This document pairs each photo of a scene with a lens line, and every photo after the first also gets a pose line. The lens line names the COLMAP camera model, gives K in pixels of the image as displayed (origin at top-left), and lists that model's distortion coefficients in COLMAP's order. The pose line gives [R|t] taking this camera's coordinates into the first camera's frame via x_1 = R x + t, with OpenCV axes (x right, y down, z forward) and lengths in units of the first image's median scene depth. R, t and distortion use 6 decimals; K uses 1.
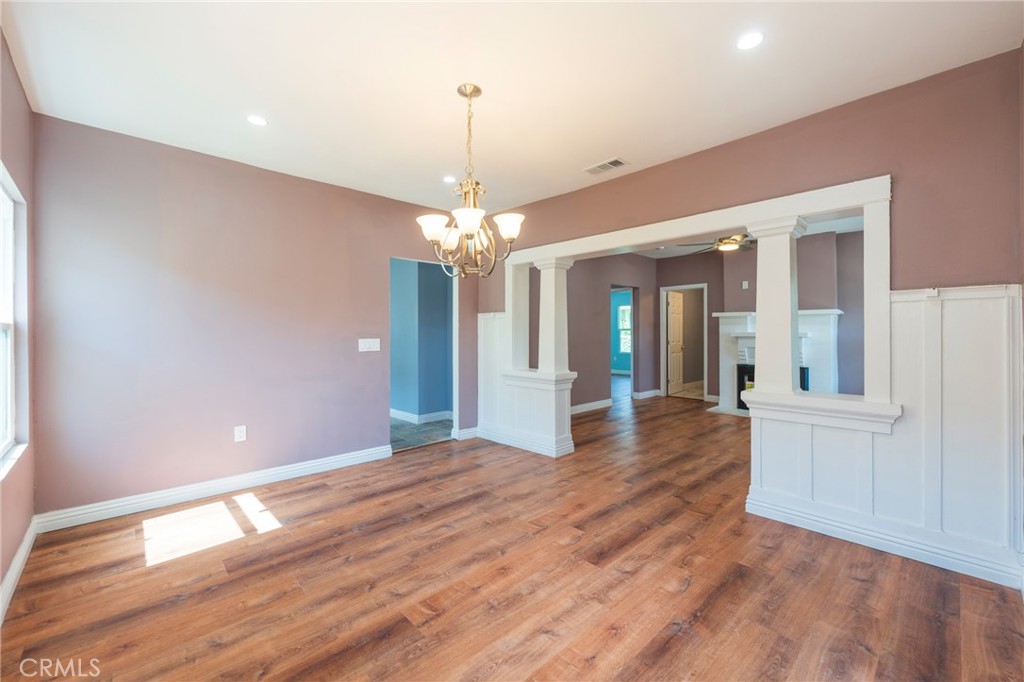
lens RADIAL K [[420.1, 0, 514.4], [0, 420.1, 332.5], [0, 0, 1]] dist [0.003489, 0.000135]
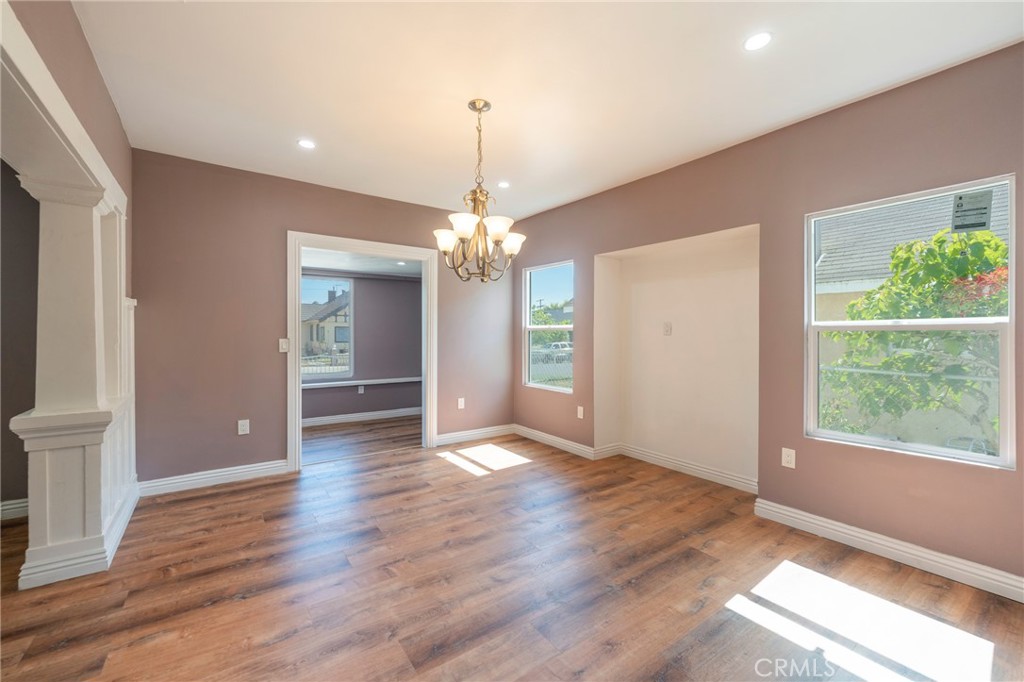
lens RADIAL K [[420.1, 0, 517.0], [0, 420.1, 337.6], [0, 0, 1]] dist [0.003489, 0.000135]
pose [[-0.992210, -0.000853, 0.124571, -0.334507], [-0.000598, 0.999998, 0.002086, 0.009573], [-0.124572, 0.001996, -0.992209, 2.041731]]
